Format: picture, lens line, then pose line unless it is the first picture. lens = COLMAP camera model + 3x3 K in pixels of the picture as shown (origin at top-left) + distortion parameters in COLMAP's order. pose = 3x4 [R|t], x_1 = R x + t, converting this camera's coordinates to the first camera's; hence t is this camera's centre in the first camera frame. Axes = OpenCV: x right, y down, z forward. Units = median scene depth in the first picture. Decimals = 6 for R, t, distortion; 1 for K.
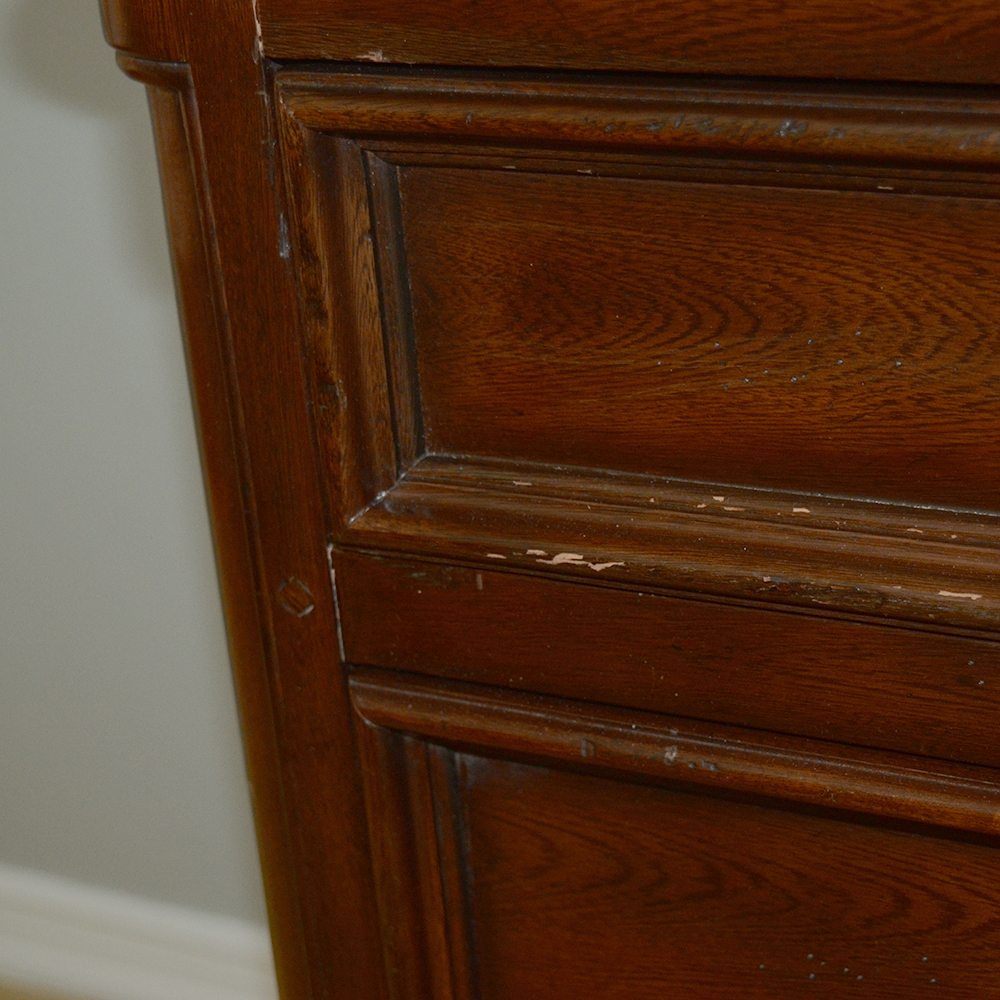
lens RADIAL K [[2477.7, 0, 500.0], [0, 2477.7, 500.0], [0, 0, 1]] dist [-0.084168, 0.350681]
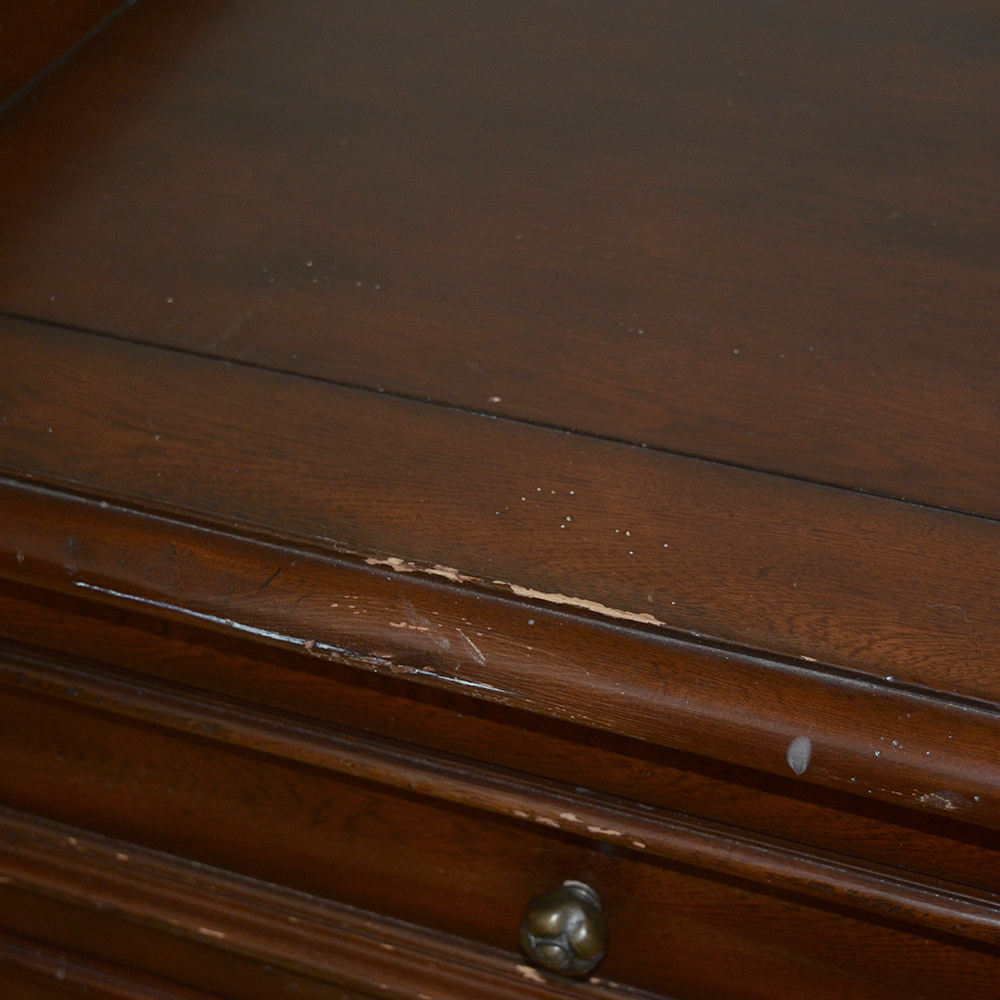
lens RADIAL K [[2302.4, 0, 500.0], [0, 2302.4, 500.0], [0, 0, 1]] dist [0.041467, -0.023543]
pose [[0.996210, -0.031384, 0.081118, 0.247619], [0.008367, 0.962887, 0.269776, -0.598739], [-0.086574, -0.268075, 0.959500, -0.342894]]
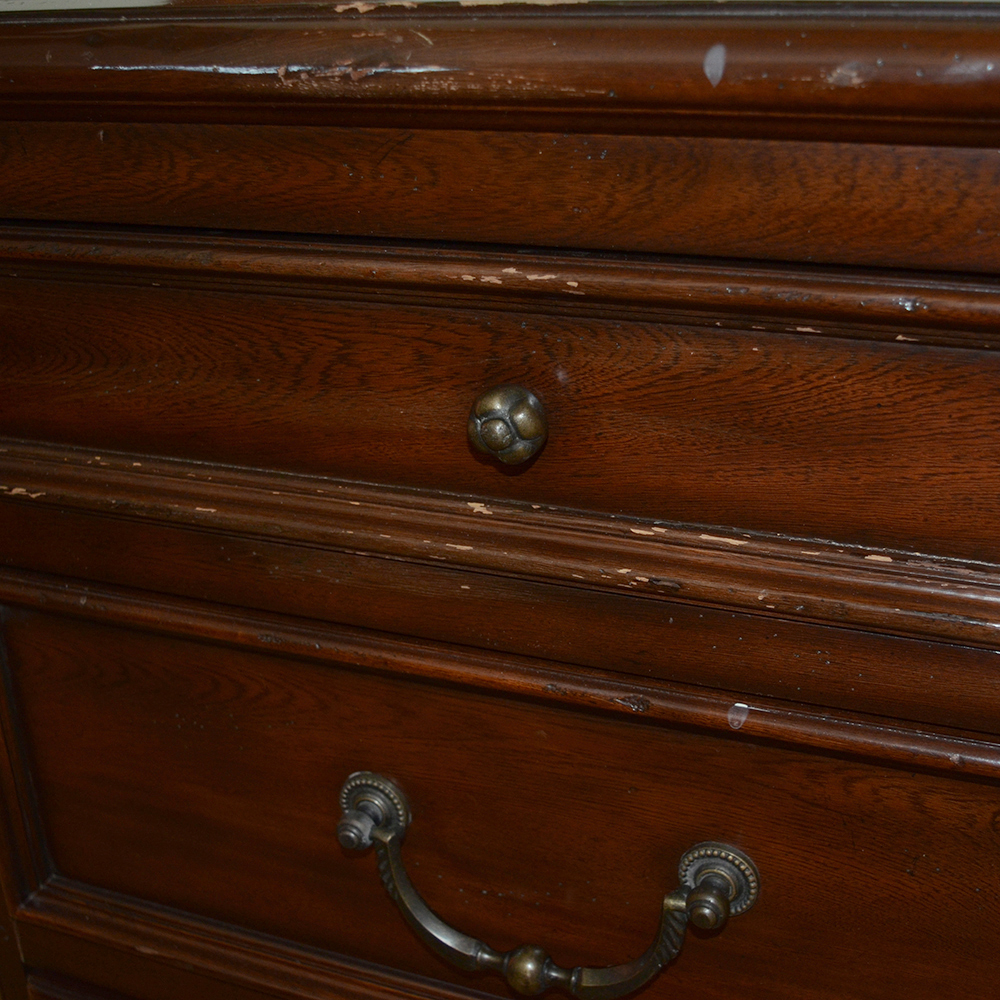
lens RADIAL K [[1465.9, 0, 500.0], [0, 1465.9, 500.0], [0, 0, 1]] dist [-0.046669, -0.034745]
pose [[0.997043, 0.007358, 0.076490, 0.306232], [-0.007445, 0.999972, 0.000850, 0.027597], [-0.076482, -0.001416, 0.997070, -0.085893]]
